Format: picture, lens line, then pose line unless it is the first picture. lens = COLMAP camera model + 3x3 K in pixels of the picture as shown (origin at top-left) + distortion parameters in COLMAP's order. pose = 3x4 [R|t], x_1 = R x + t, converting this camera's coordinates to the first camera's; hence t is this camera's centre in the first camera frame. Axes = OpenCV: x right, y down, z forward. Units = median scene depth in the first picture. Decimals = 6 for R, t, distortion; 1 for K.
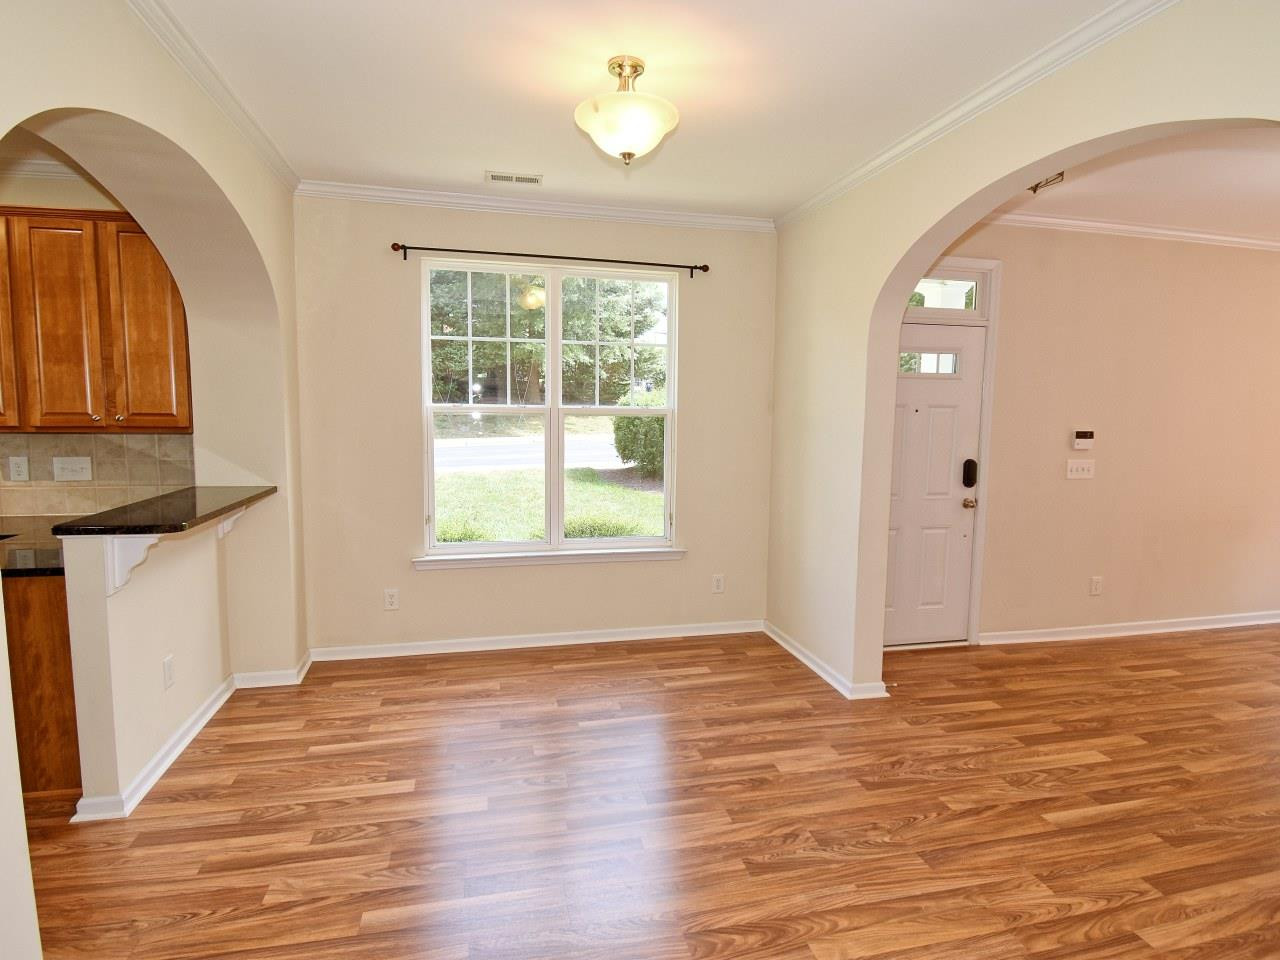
lens RADIAL K [[690.5, 0, 632.1], [0, 690.5, 481.2], [0, 0, 1]] dist [0.003813, -0.020472]
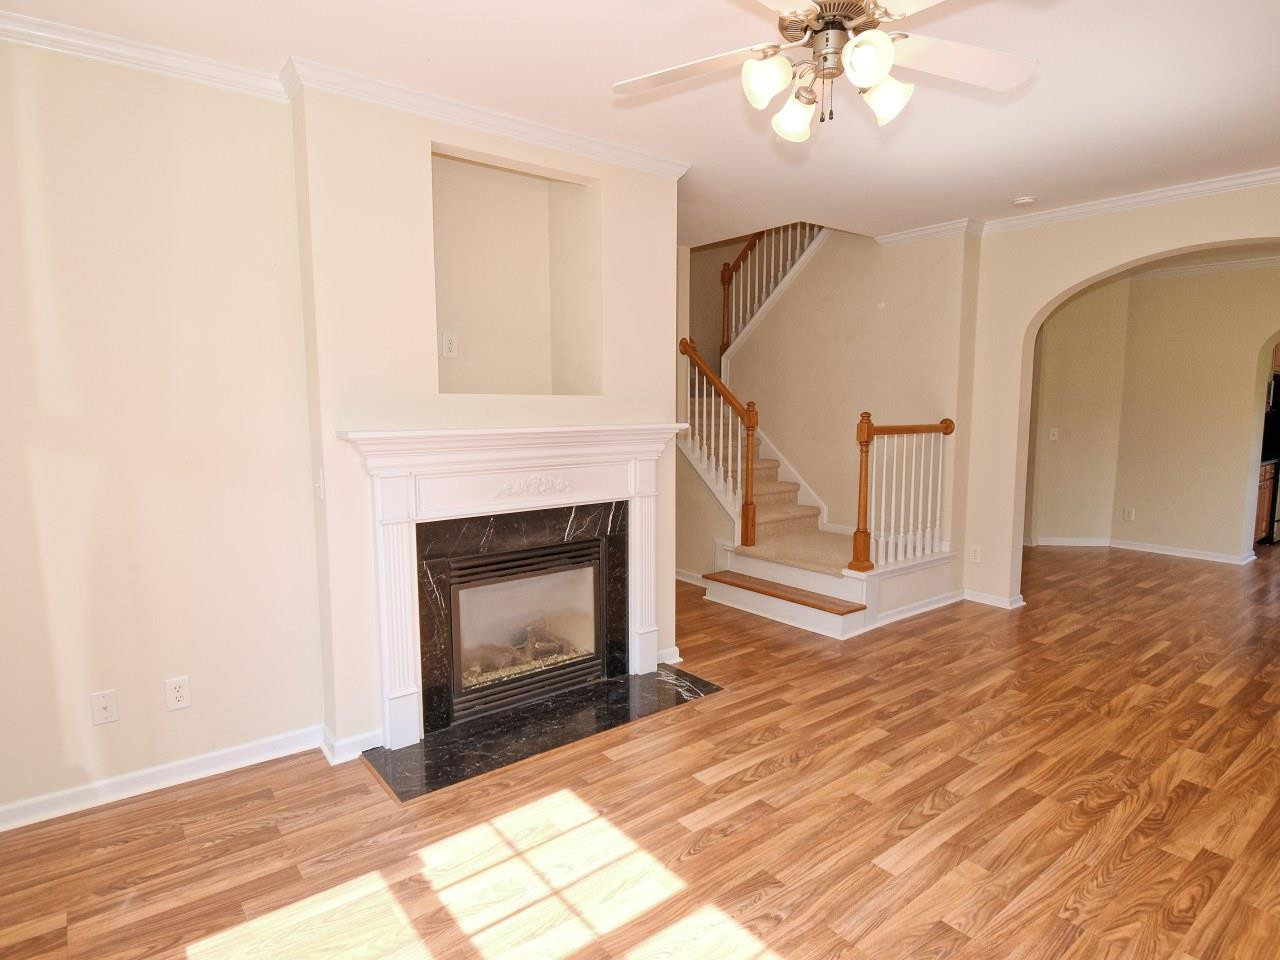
lens RADIAL K [[731.8, 0, 640.0], [0, 731.8, 480.0], [0, 0, 1]] dist [0.005562, -0.024025]
pose [[-0.901403, 0.034469, -0.431608, 2.128247], [-0.055424, 0.979440, 0.193971, -0.133852], [0.429420, 0.198767, -0.880960, 1.644286]]
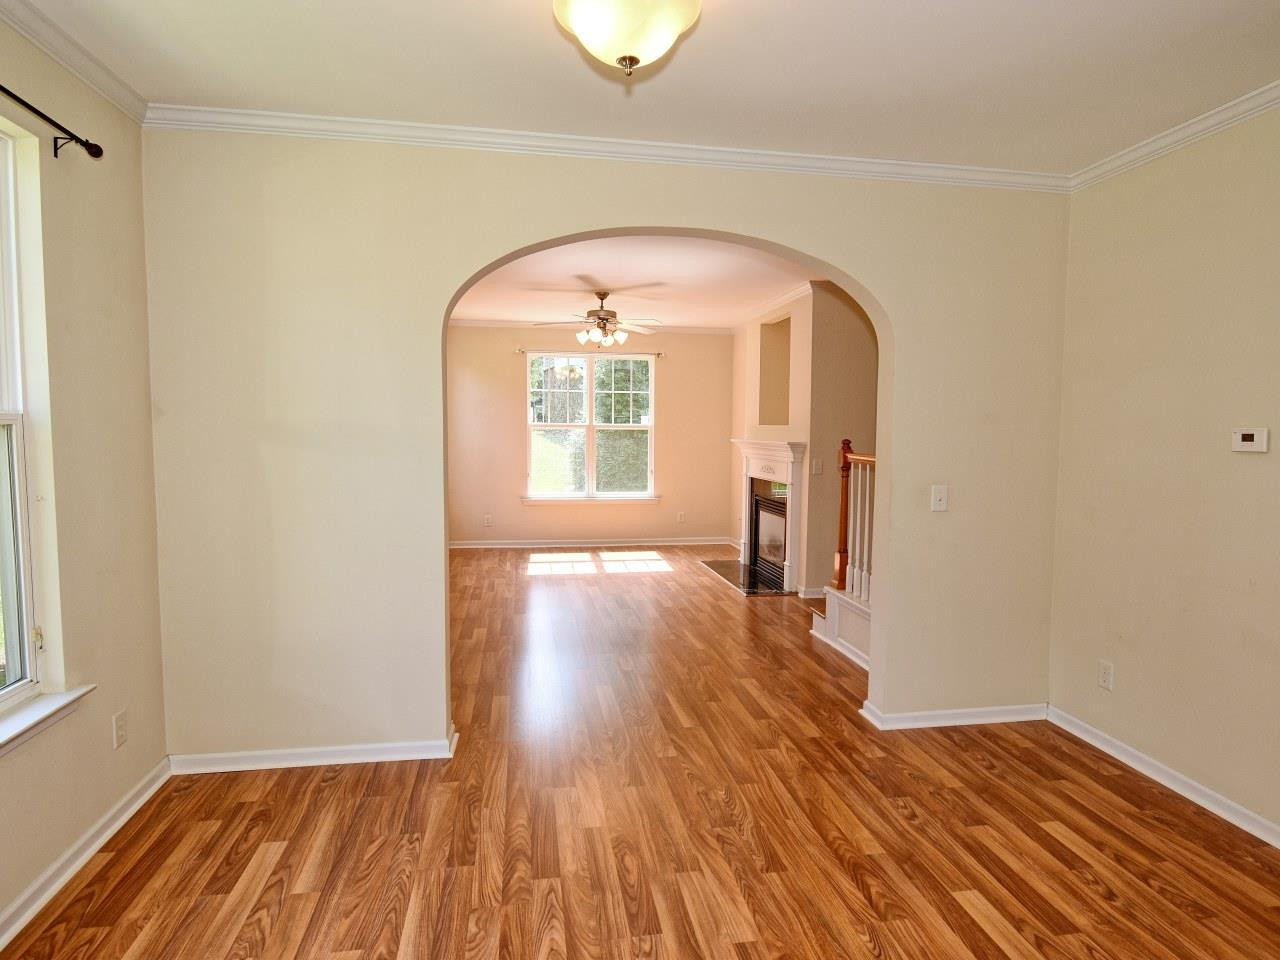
lens RADIAL K [[731.8, 0, 640.0], [0, 731.8, 480.0], [0, 0, 1]] dist [0.005562, -0.024025]
pose [[0.057578, -0.087038, 0.994540, -0.667458], [0.097960, 0.991878, 0.081133, -0.095013], [-0.993523, 0.092753, 0.065637, 0.819841]]
